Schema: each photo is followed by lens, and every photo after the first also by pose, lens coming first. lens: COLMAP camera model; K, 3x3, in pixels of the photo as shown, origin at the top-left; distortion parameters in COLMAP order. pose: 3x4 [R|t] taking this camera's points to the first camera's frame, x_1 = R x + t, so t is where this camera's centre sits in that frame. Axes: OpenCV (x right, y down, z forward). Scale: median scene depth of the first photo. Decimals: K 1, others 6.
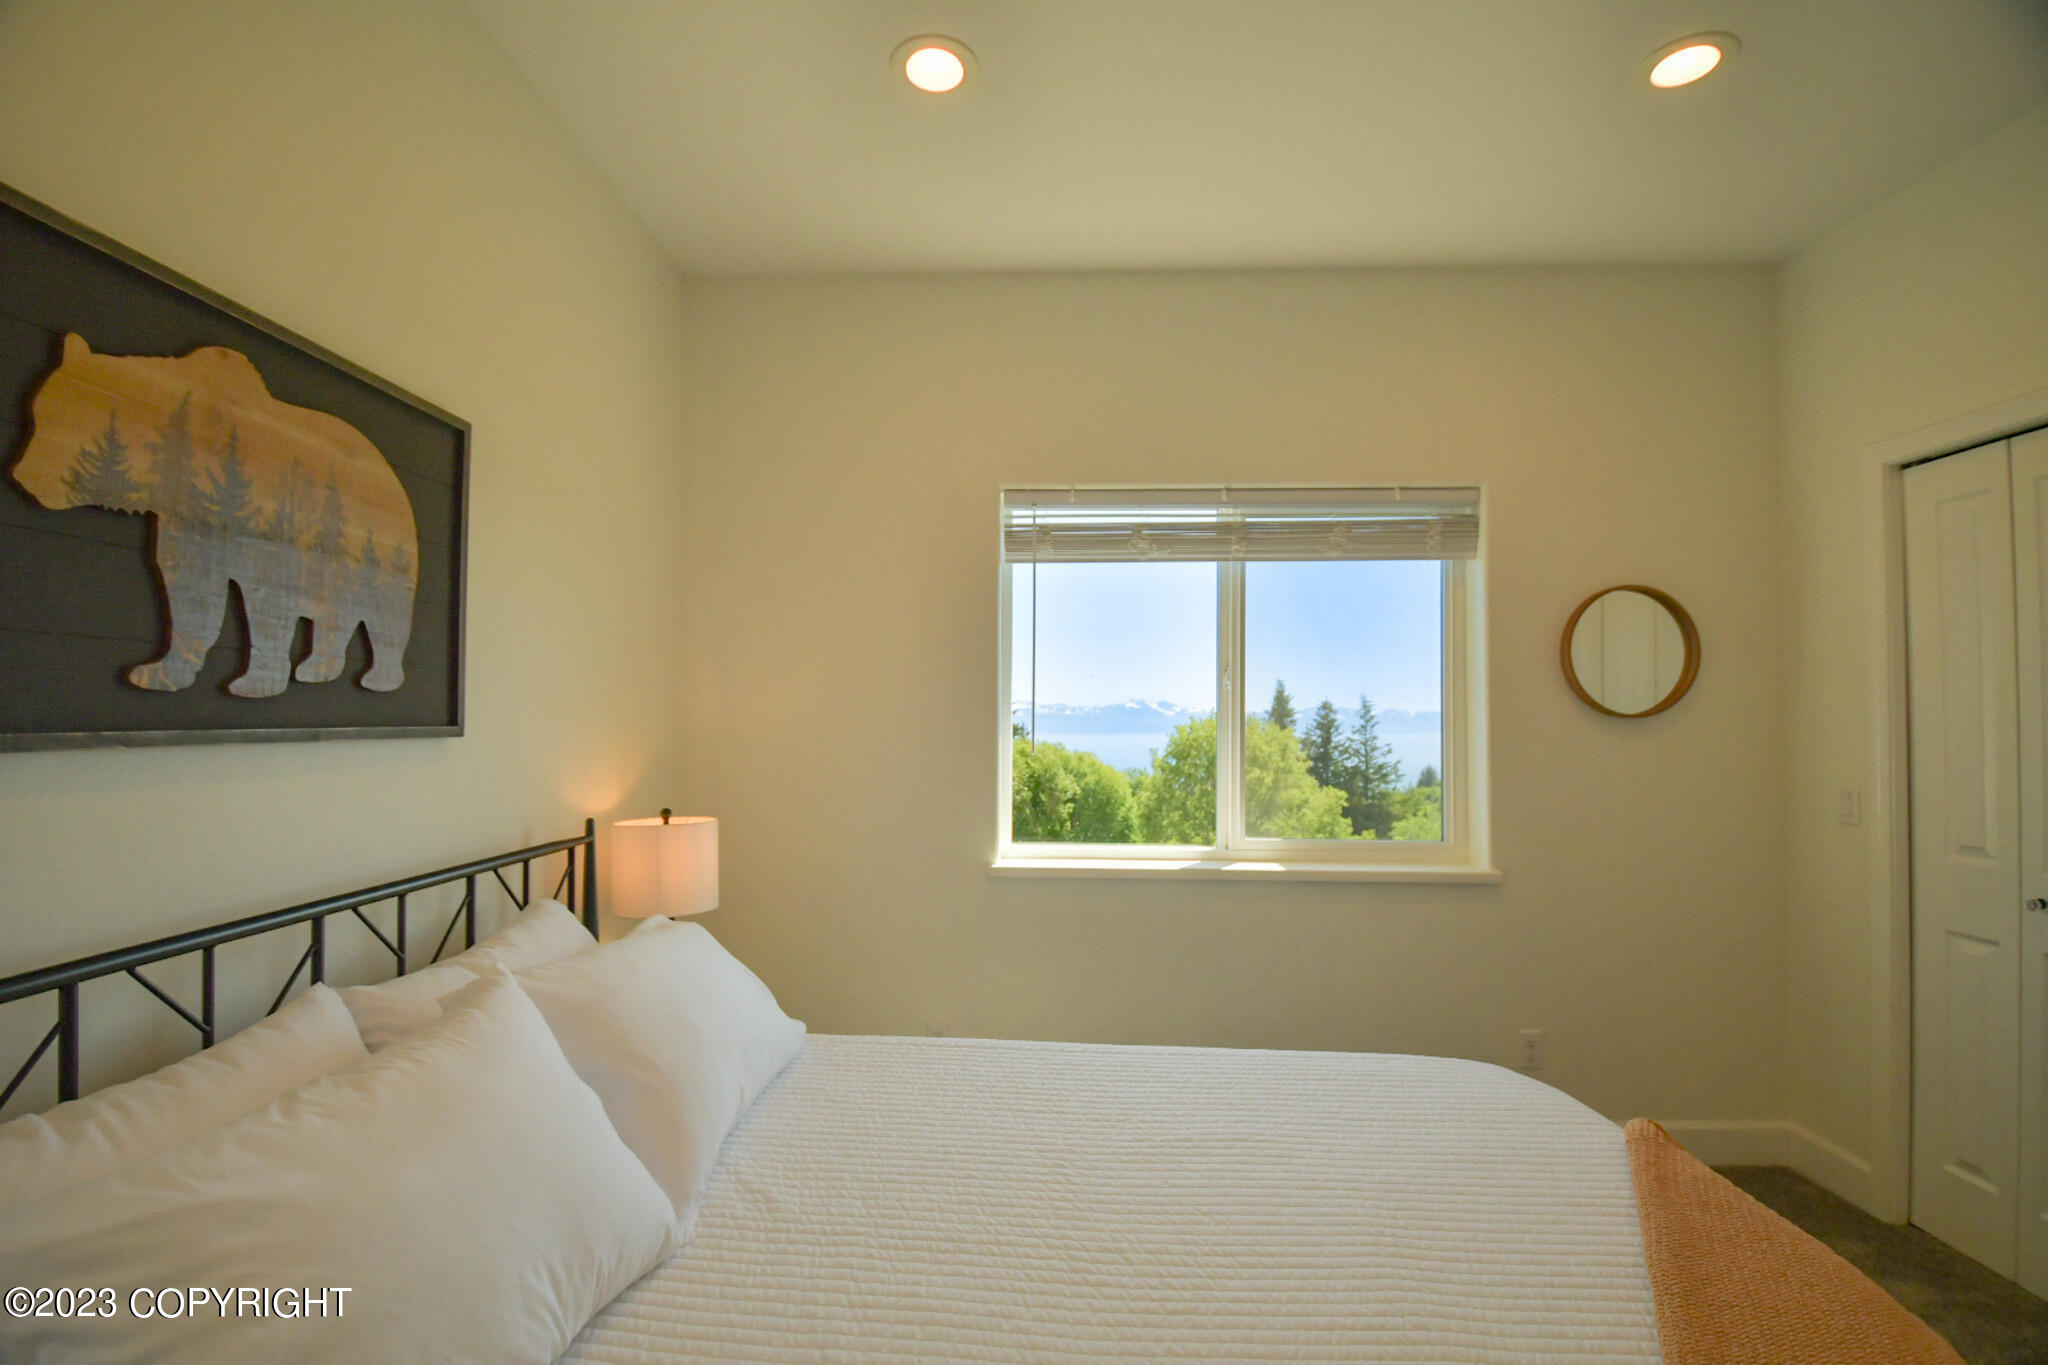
lens RADIAL K [[897.5, 0, 1040.8], [0, 897.5, 713.0], [0, 0, 1]] dist [0.002544, -0.014200]
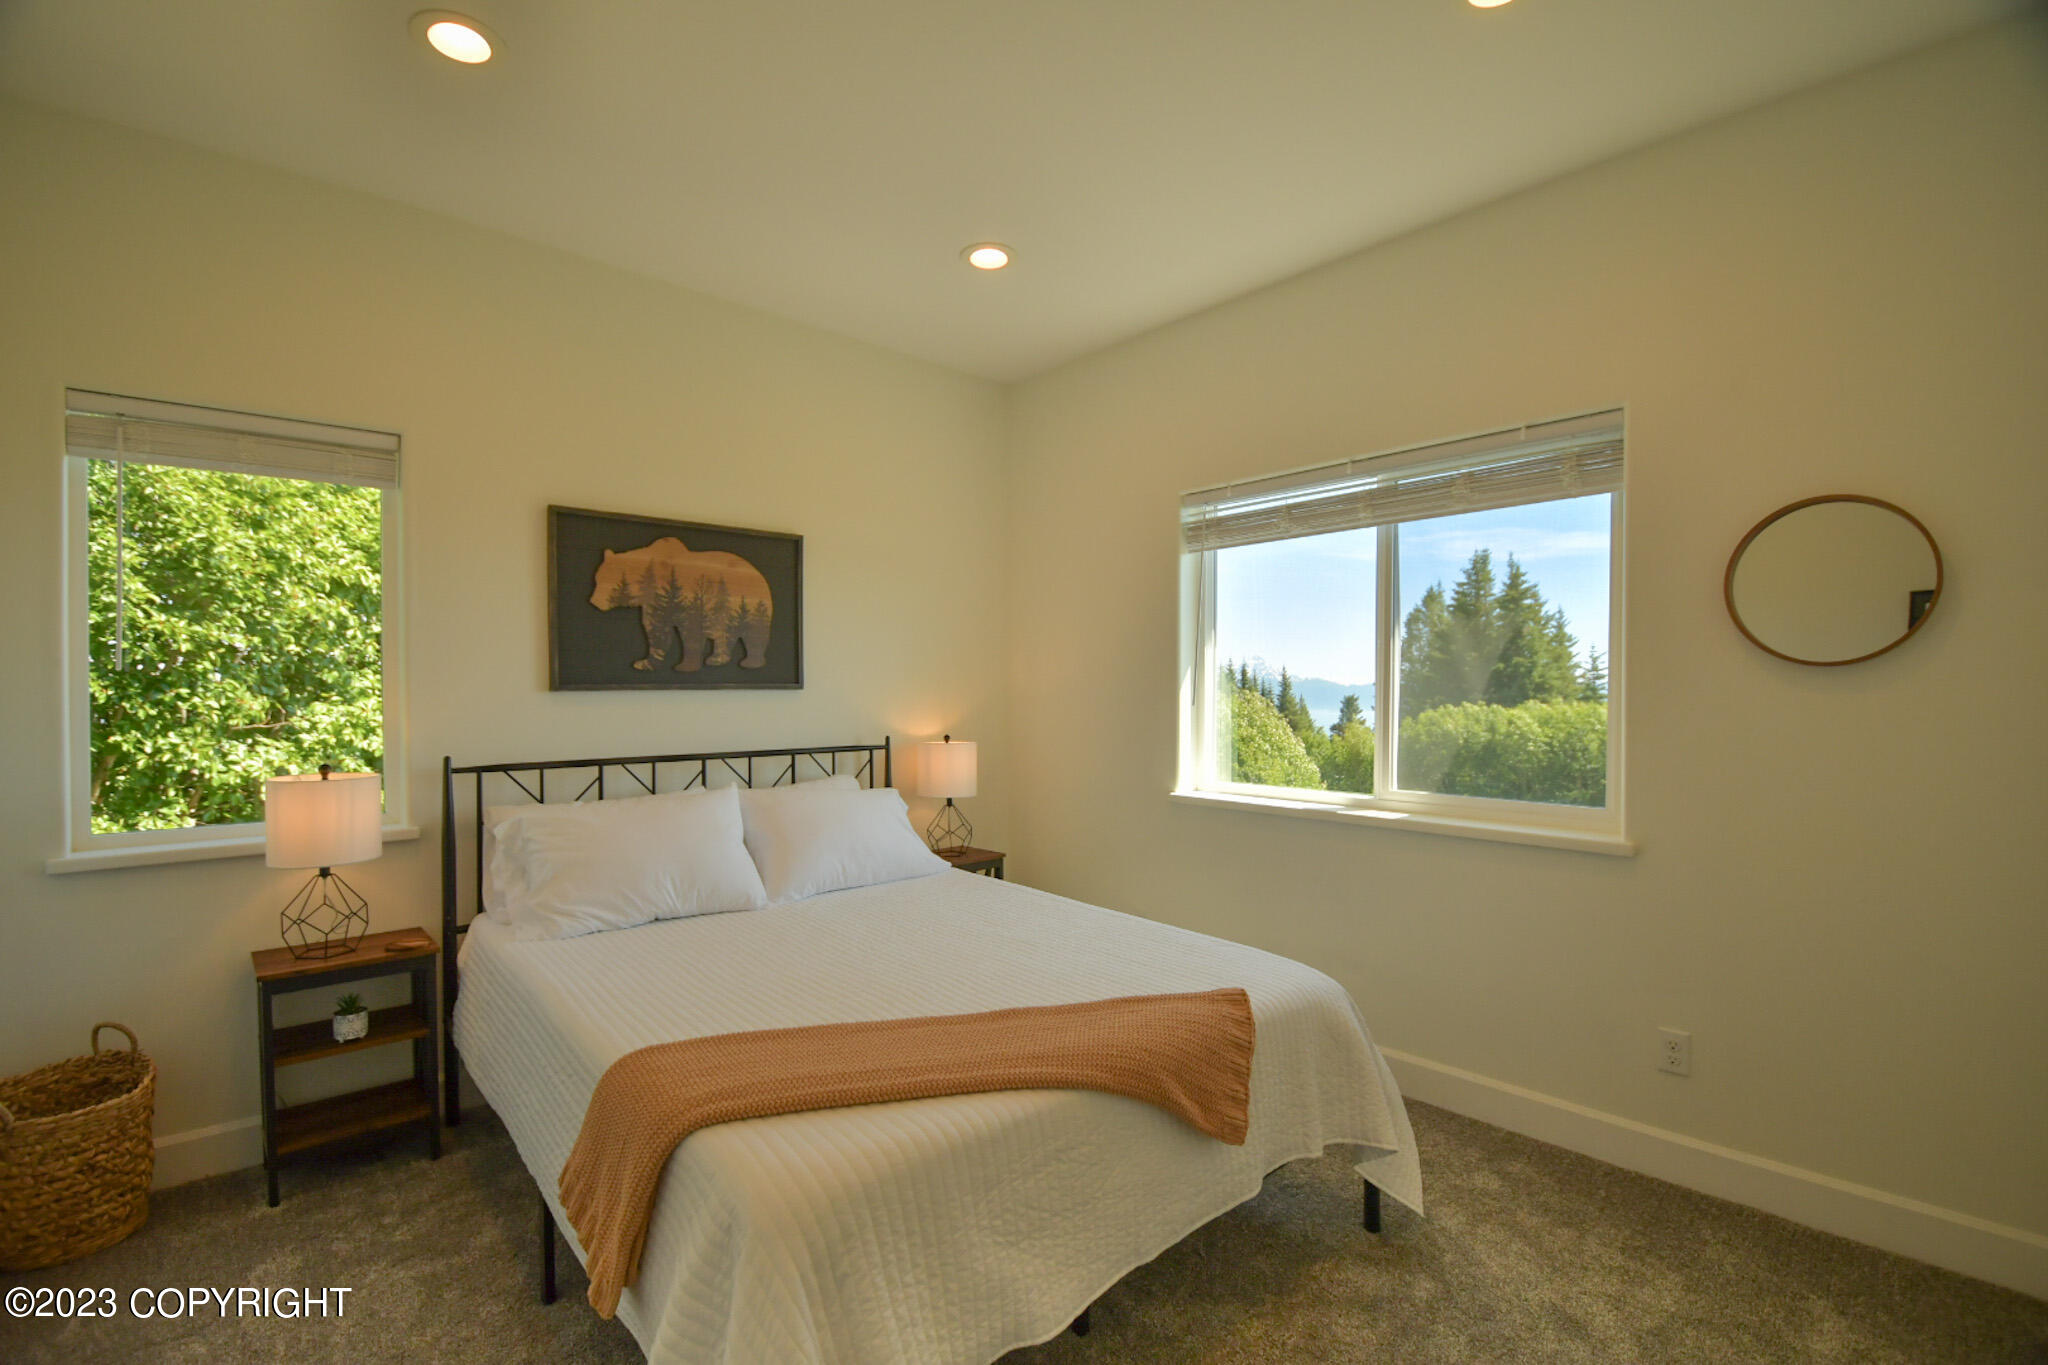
lens RADIAL K [[897.5, 0, 1030.4], [0, 897.5, 713.3], [0, 0, 1]] dist [0.002544, -0.014200]
pose [[0.697057, 0.012689, -0.716904, 1.006809], [0.011477, 0.999518, 0.028850, 0.023400], [0.716924, -0.028338, 0.696575, -0.049912]]
